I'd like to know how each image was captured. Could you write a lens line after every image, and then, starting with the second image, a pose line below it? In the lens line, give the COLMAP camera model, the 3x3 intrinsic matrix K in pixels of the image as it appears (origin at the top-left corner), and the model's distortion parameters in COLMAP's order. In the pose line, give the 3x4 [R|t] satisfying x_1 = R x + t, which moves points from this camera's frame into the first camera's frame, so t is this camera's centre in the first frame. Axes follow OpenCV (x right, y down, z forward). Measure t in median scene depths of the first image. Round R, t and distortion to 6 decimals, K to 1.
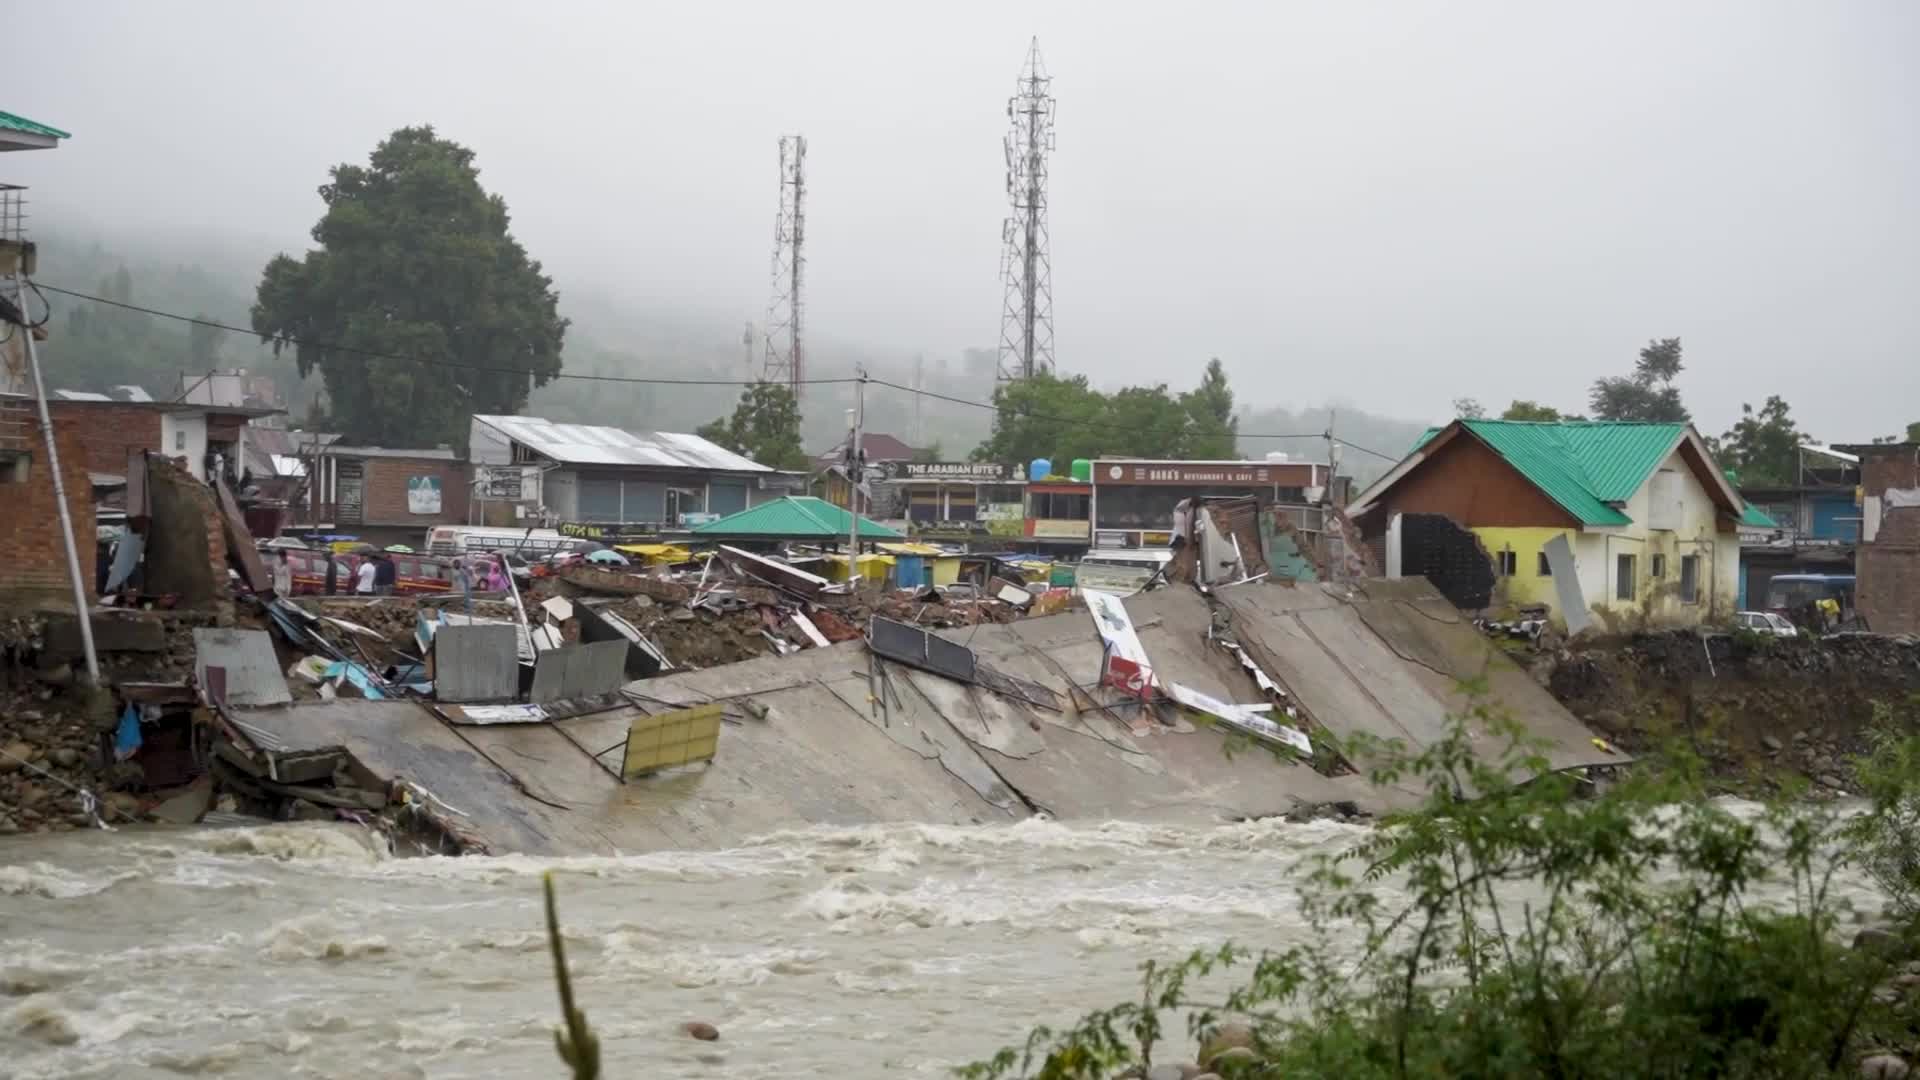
lens RADIAL K [[3283.2, 0, 958.6], [0, 3283.2, 600.6], [0, 0, 1]] dist [0.181315, 0.225005]
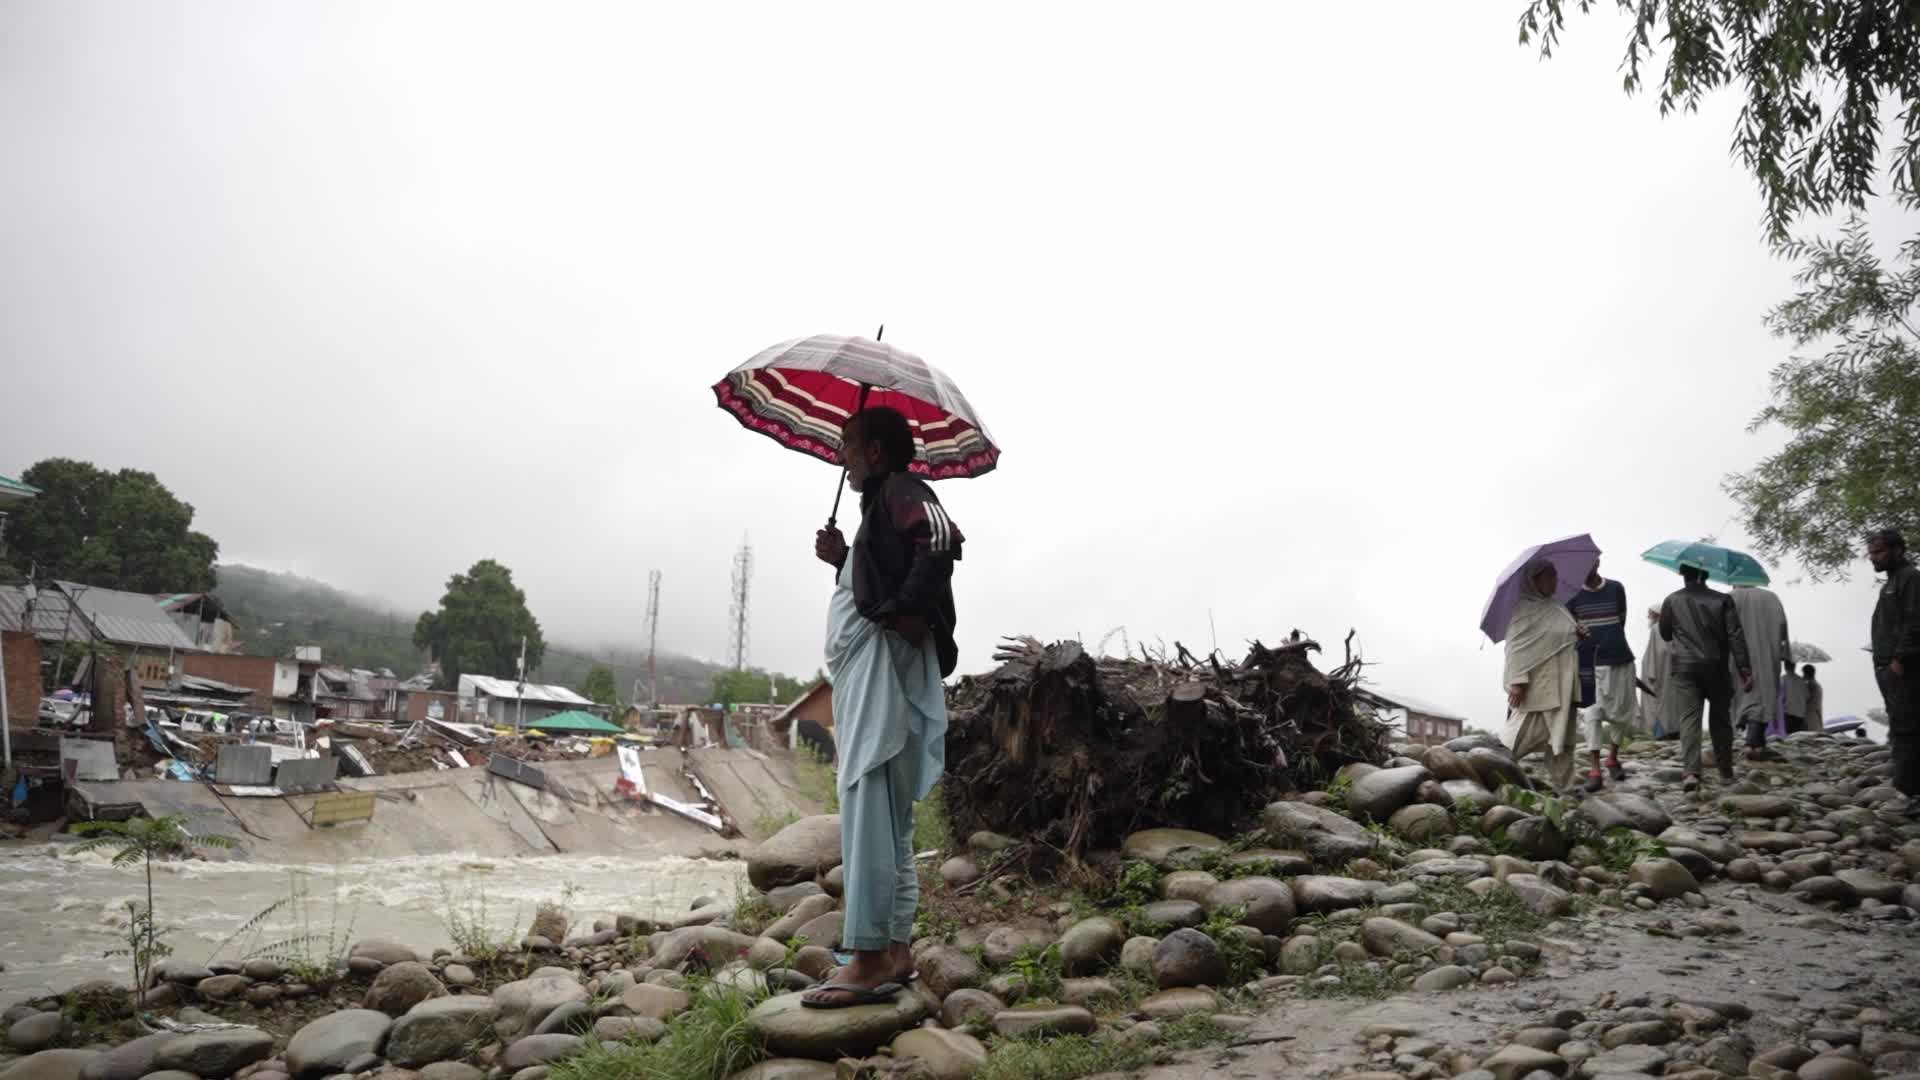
lens RADIAL K [[1345.7, 0, 960.0], [0, 1345.7, 540.0], [0, 0, 1]] dist [-0.180462, 0.137921]
pose [[0.988352, 0.041124, 0.146522, 0.105998], [-0.015066, 0.984507, -0.174696, 0.009476], [-0.151436, 0.170454, 0.973659, 0.104934]]
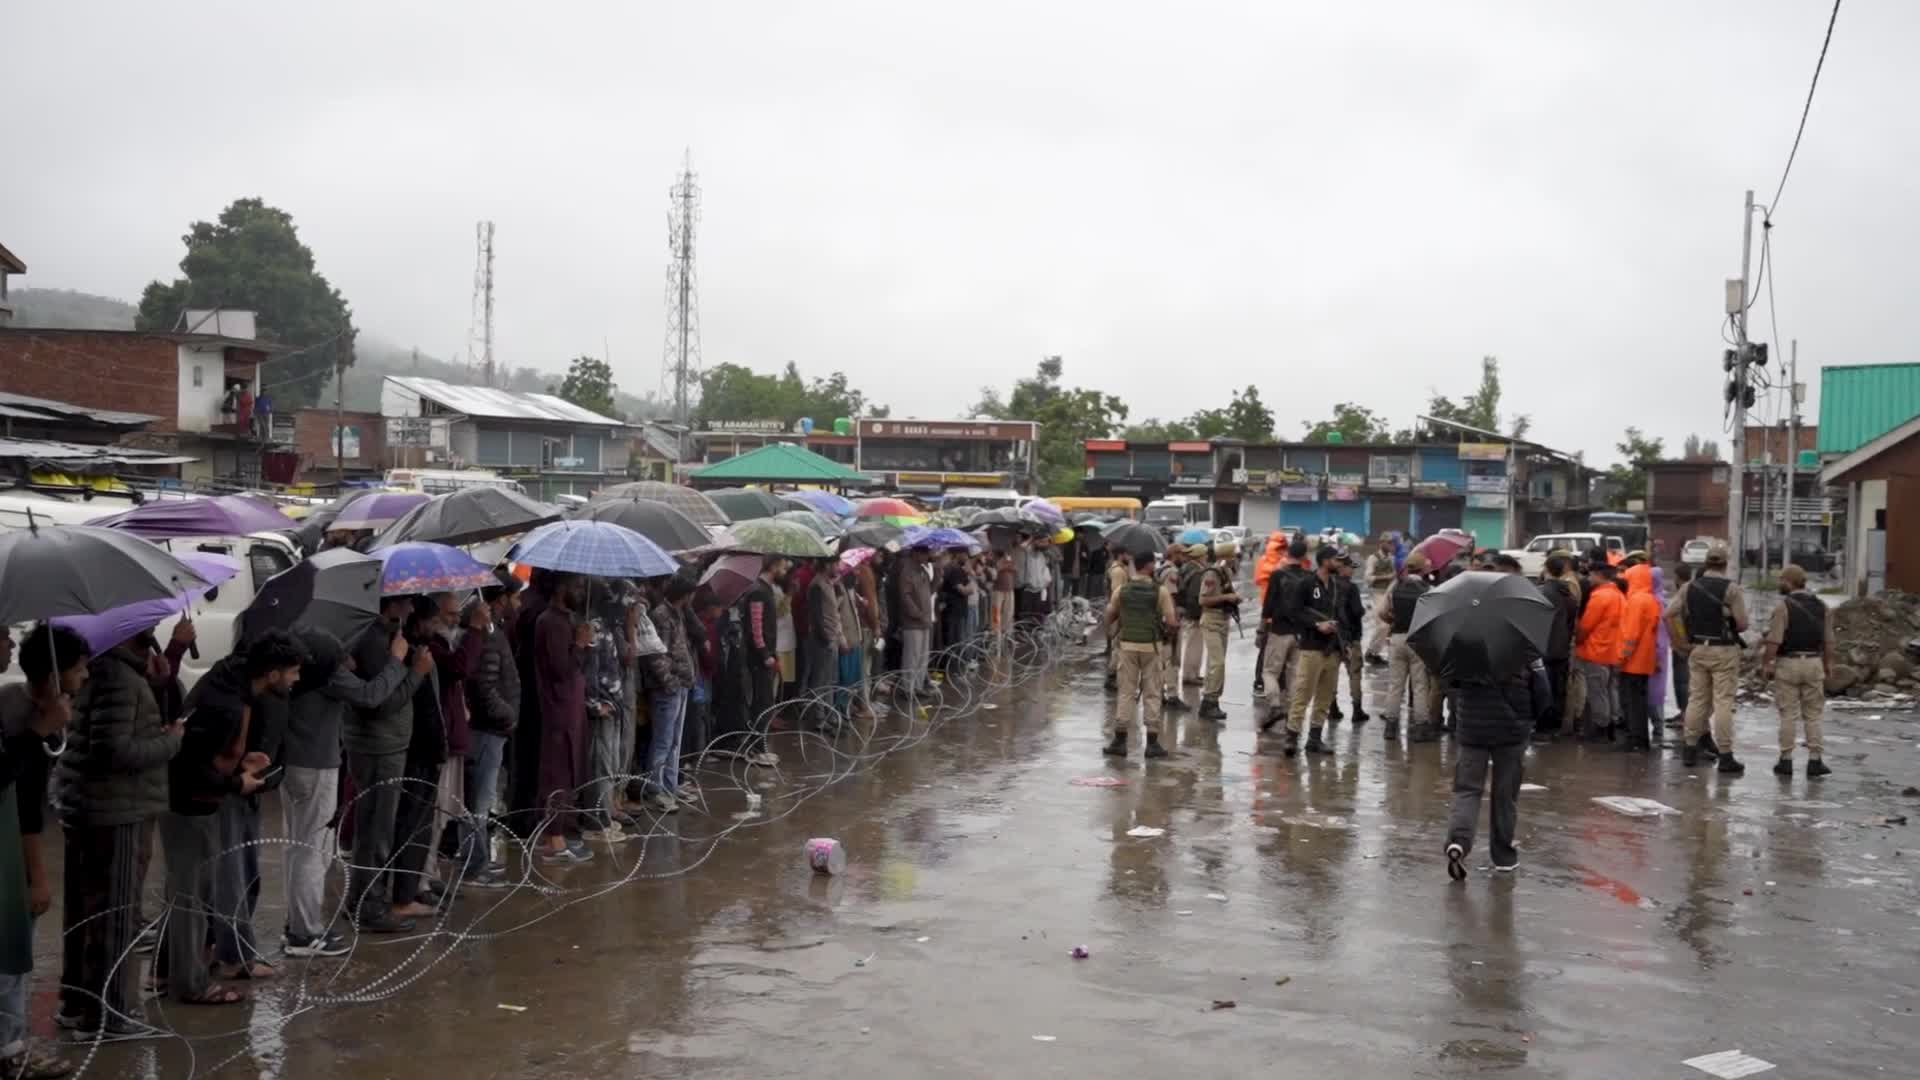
lens RADIAL K [[1664.9, 0, 960.2], [0, 1664.9, 570.2], [0, 0, 1]] dist [-0.095942, 0.112192]
pose [[0.961658, -0.012952, 0.273944, -0.210559], [0.001824, 0.999164, 0.040834, -0.017984], [-0.274244, -0.038769, 0.960878, 0.686972]]
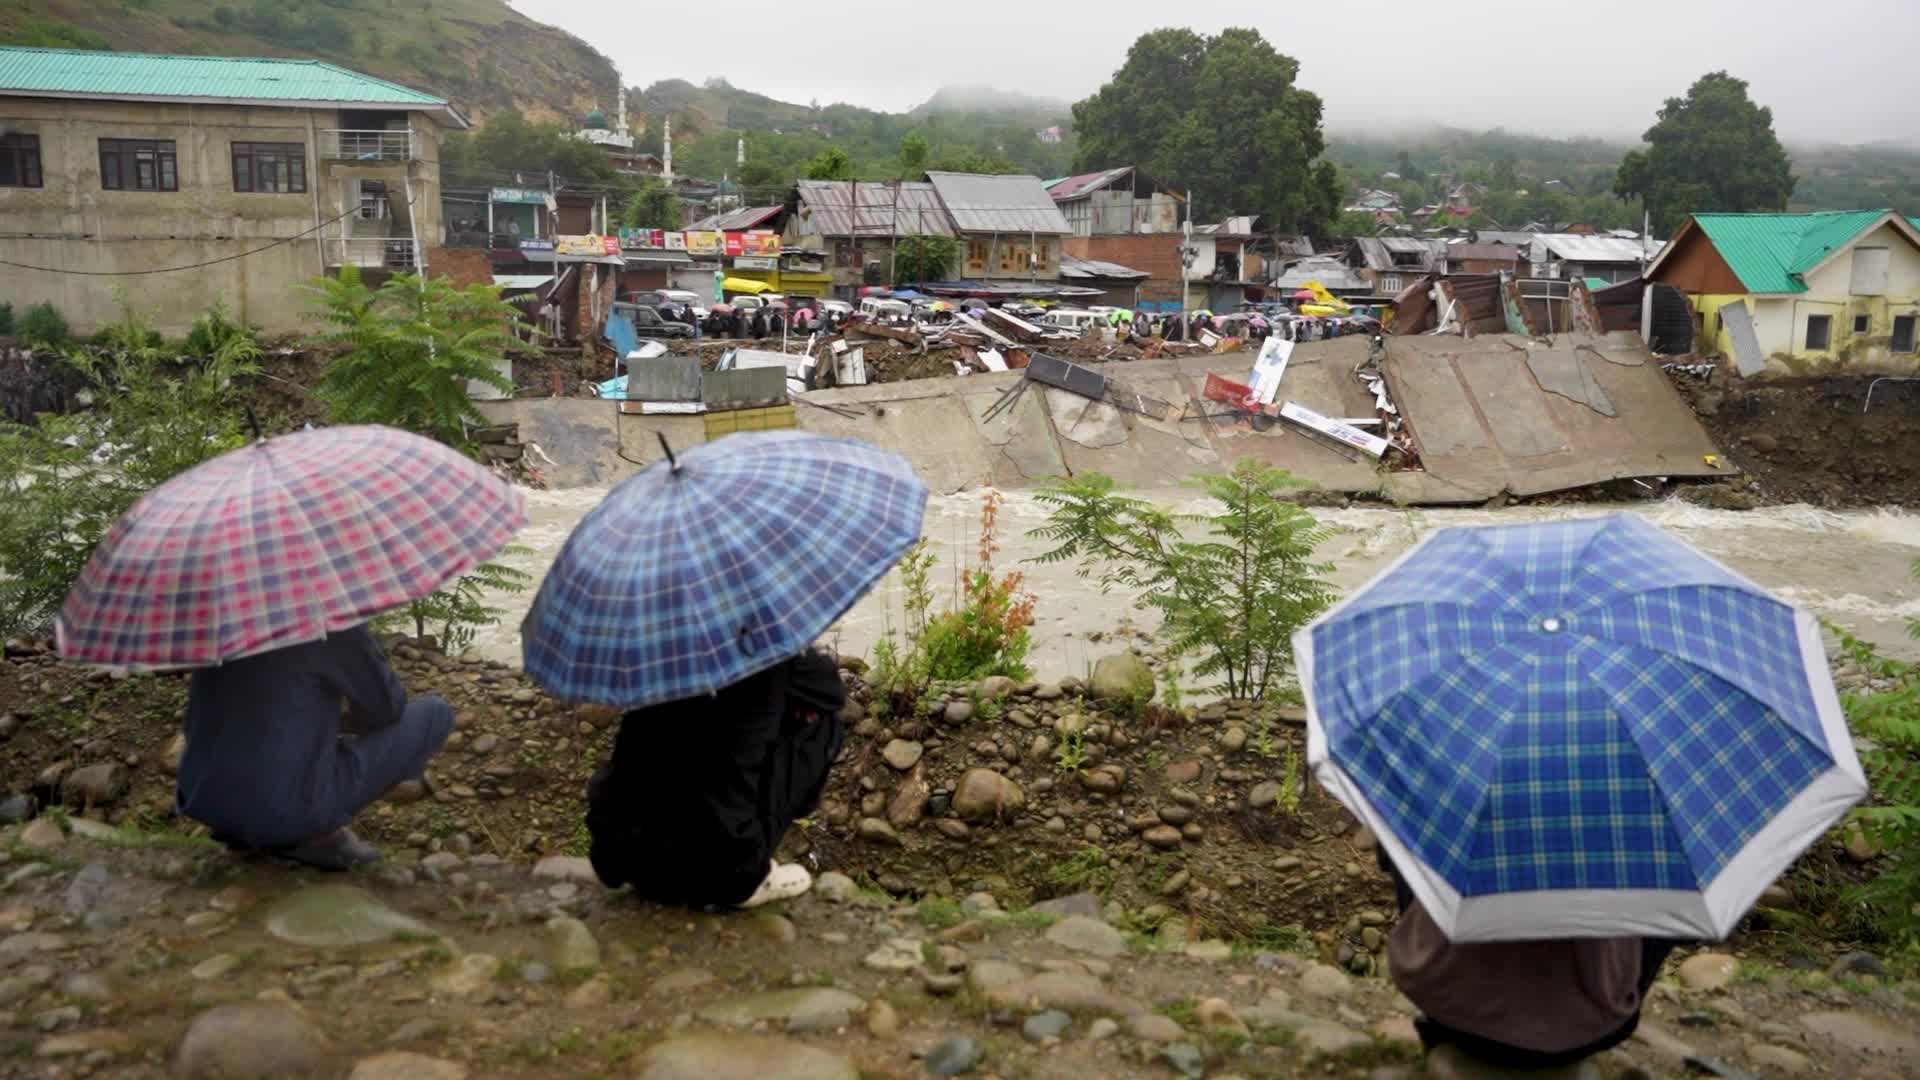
lens RADIAL K [[1548.7, 0, 964.1], [0, 1548.7, 561.6], [0, 0, 1]] dist [-0.107178, 0.167480]
pose [[0.746442, 0.103376, -0.657372, 0.349482], [-0.005590, 0.988799, 0.149147, -0.005384], [0.665427, -0.107655, 0.738659, 0.320596]]
